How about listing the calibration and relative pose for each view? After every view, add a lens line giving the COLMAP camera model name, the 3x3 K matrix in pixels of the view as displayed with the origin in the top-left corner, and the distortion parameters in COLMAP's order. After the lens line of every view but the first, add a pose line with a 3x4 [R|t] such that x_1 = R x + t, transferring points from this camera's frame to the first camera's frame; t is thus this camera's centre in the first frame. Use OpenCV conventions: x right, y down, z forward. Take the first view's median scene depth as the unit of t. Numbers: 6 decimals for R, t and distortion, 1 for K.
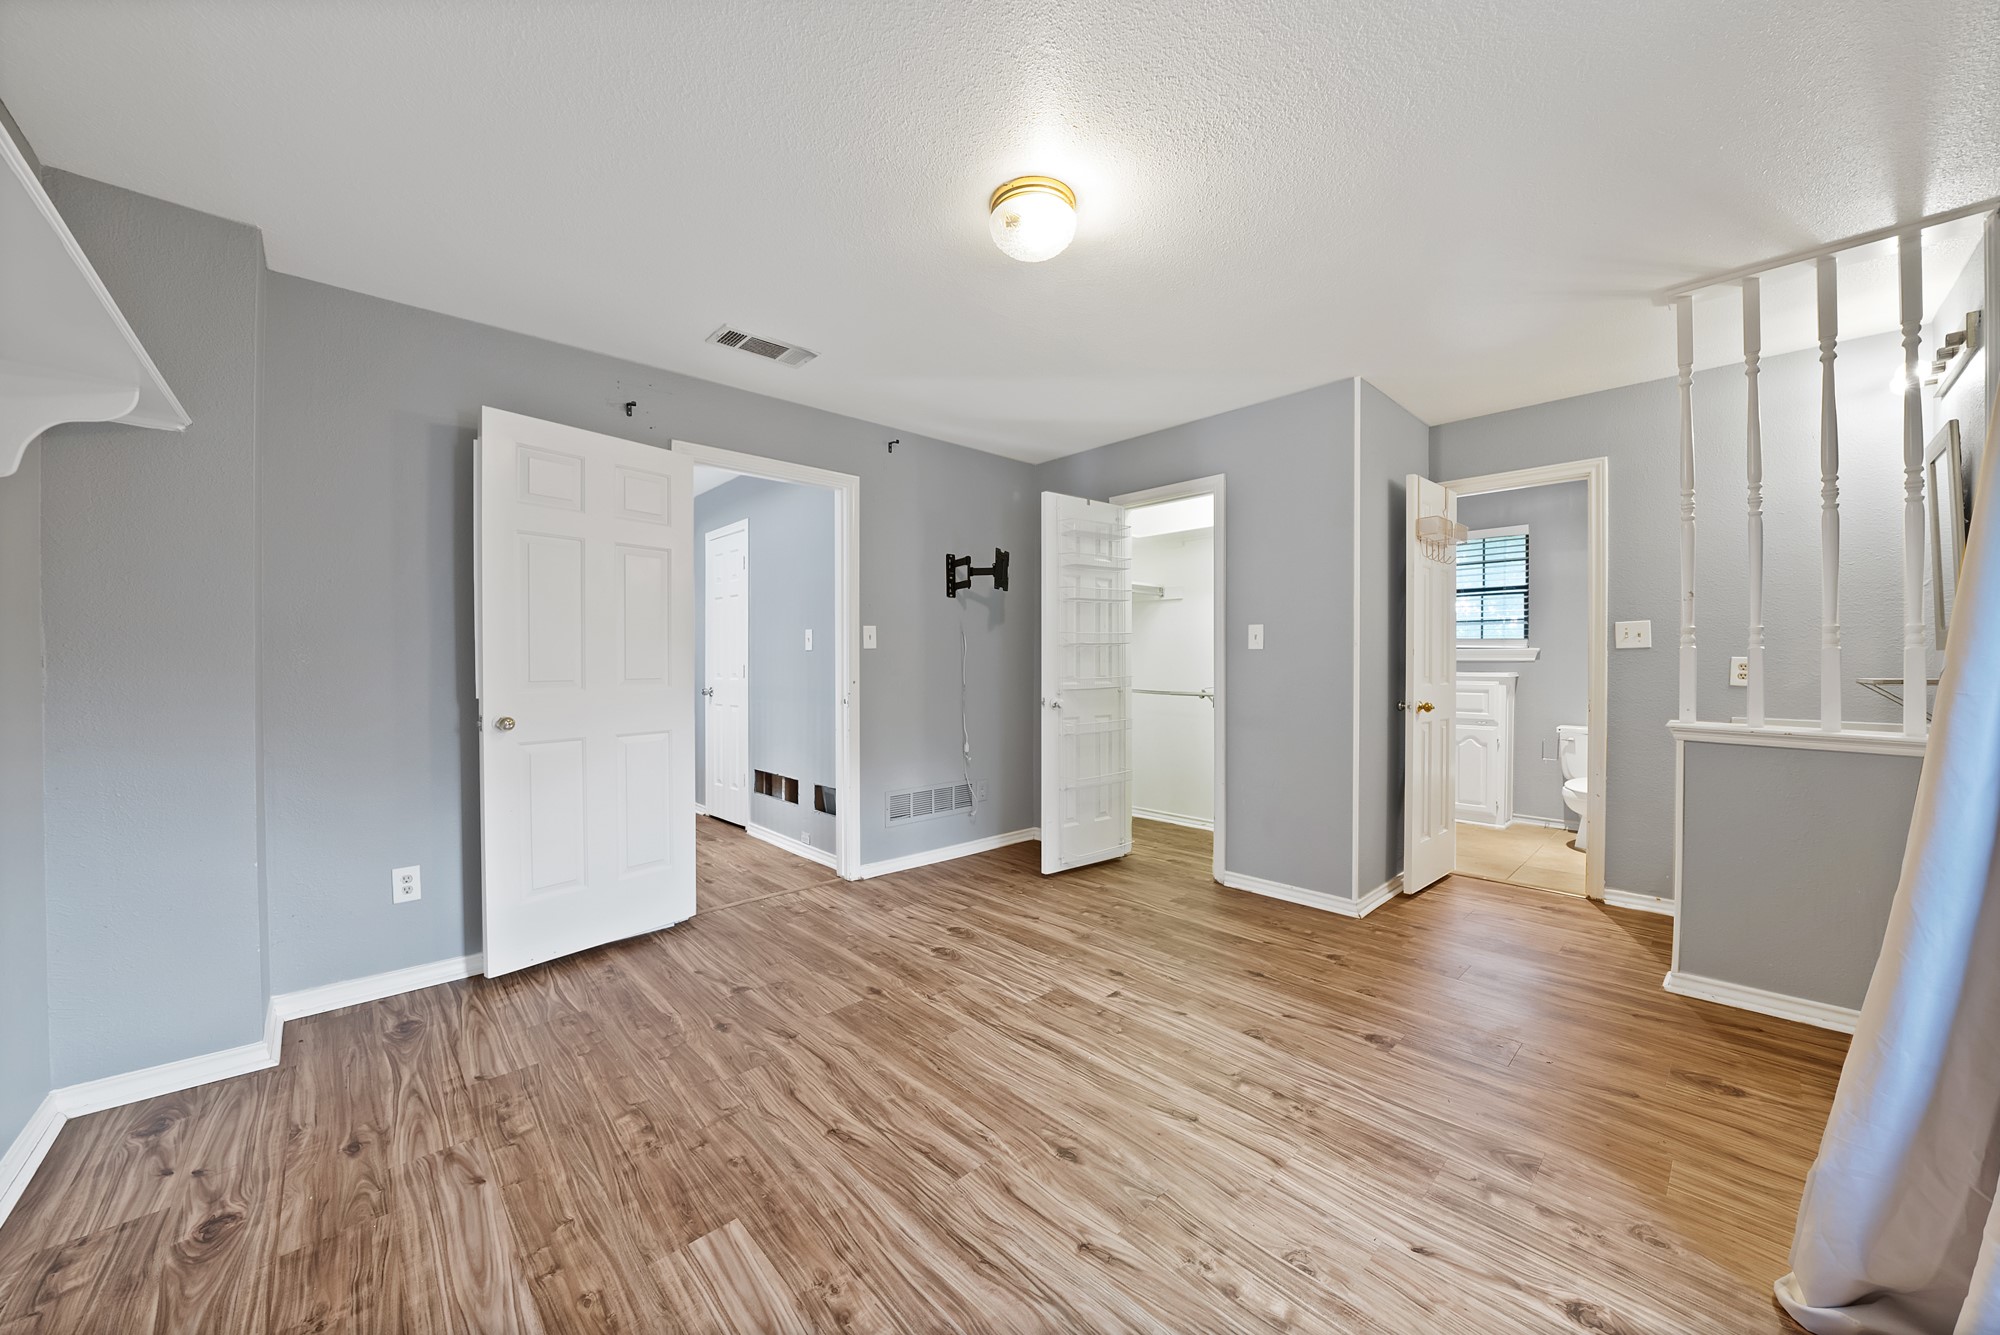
lens RADIAL K [[726.3, 0, 1001.8], [0, 726.3, 665.3], [0, 0, 1]] dist [-0.023321, 0.002037]
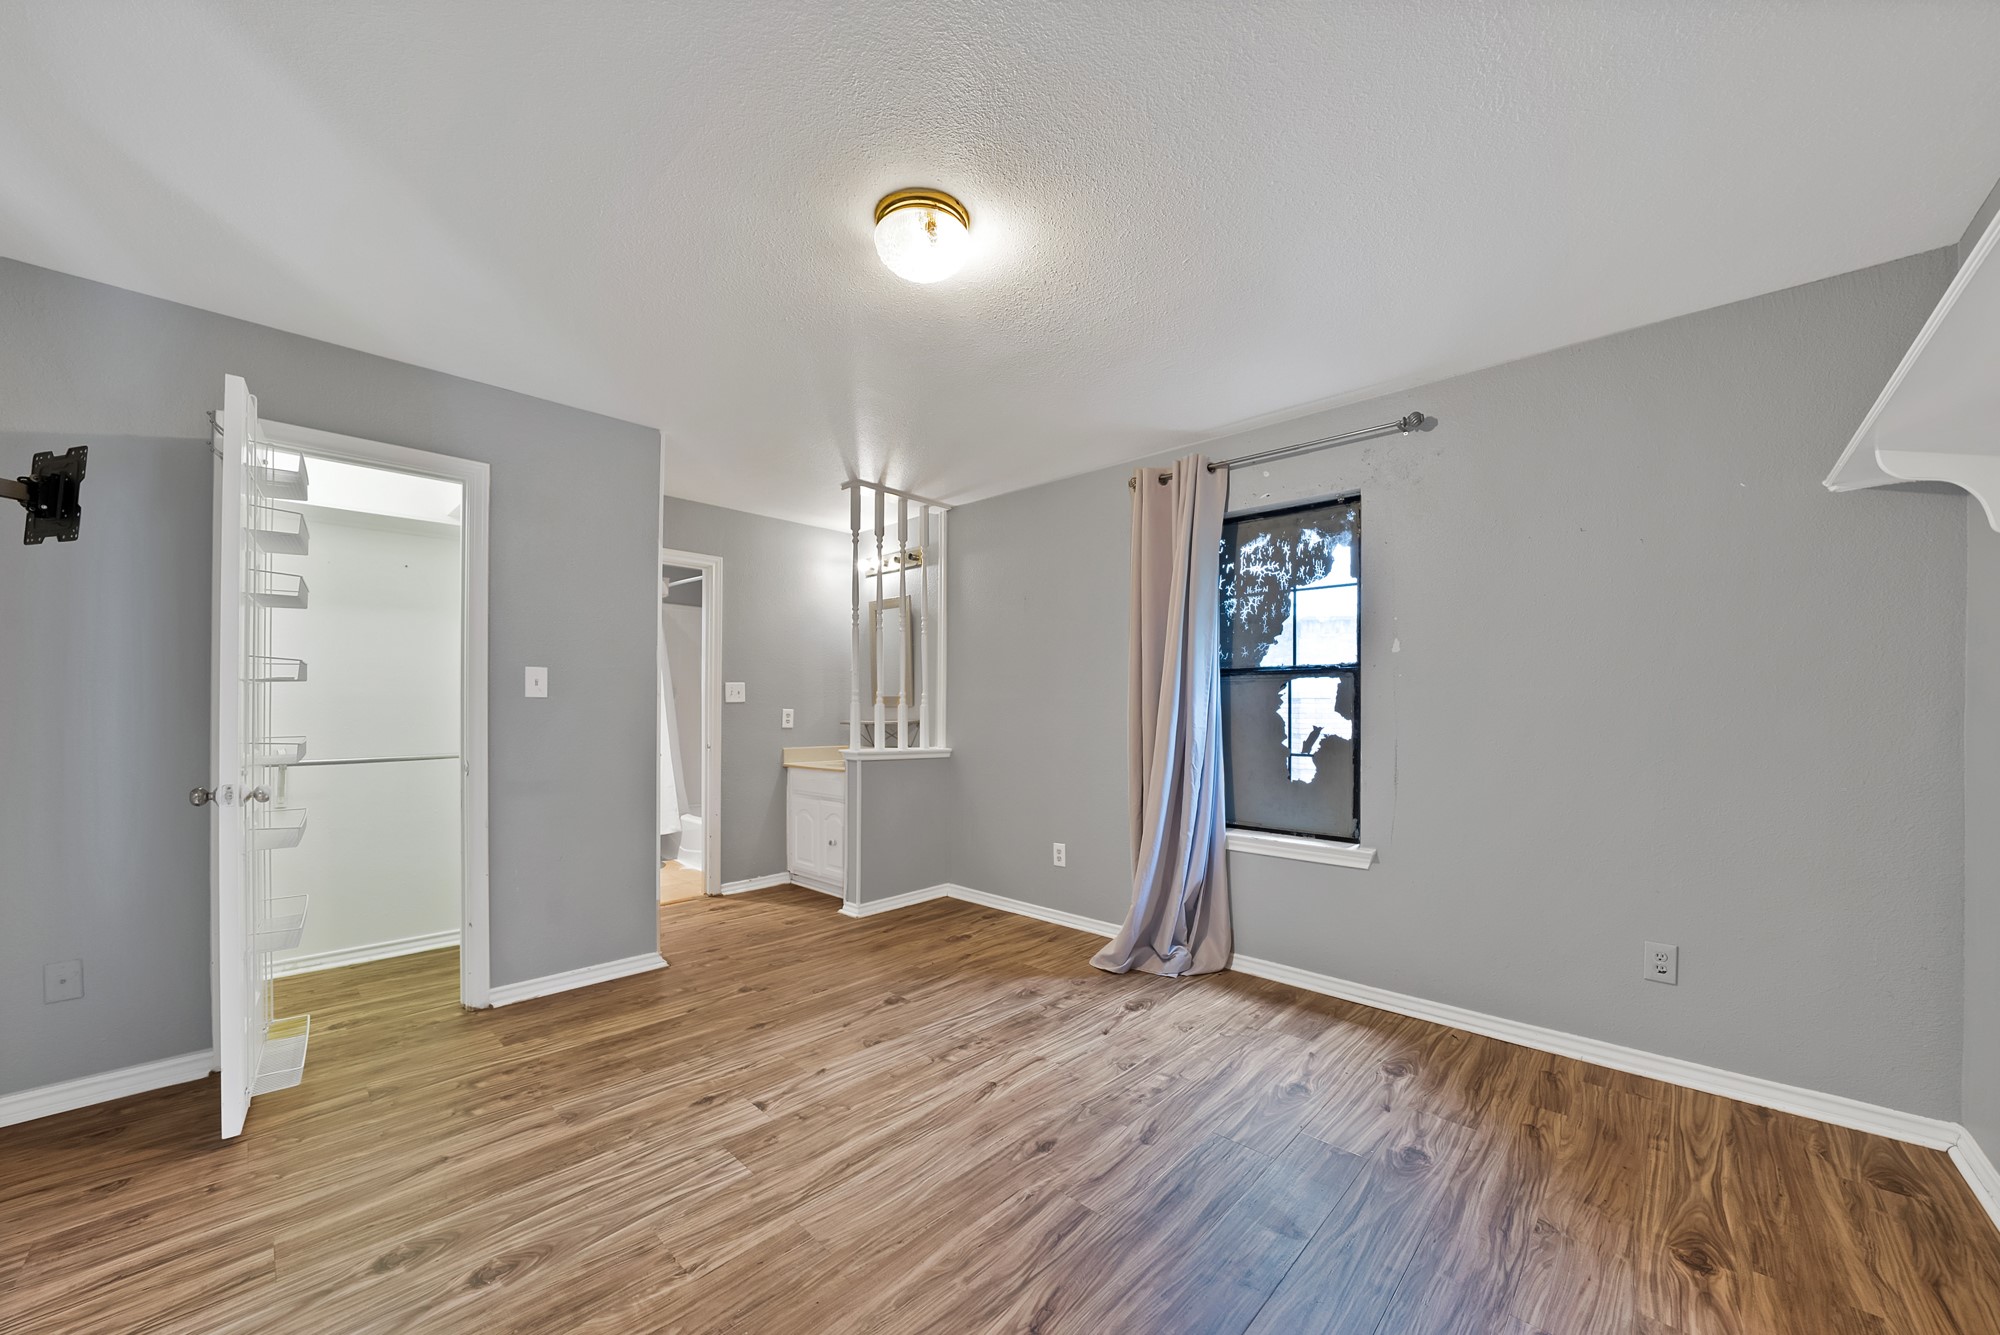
lens RADIAL K [[726.3, 0, 1002.3], [0, 726.3, 705.3], [0, 0, 1]] dist [-0.023321, 0.002037]
pose [[-0.059656, 0.007811, 0.998188, -0.689270], [0.003938, 0.999963, -0.007589, -0.006575], [-0.998211, 0.003478, -0.059685, 0.745400]]
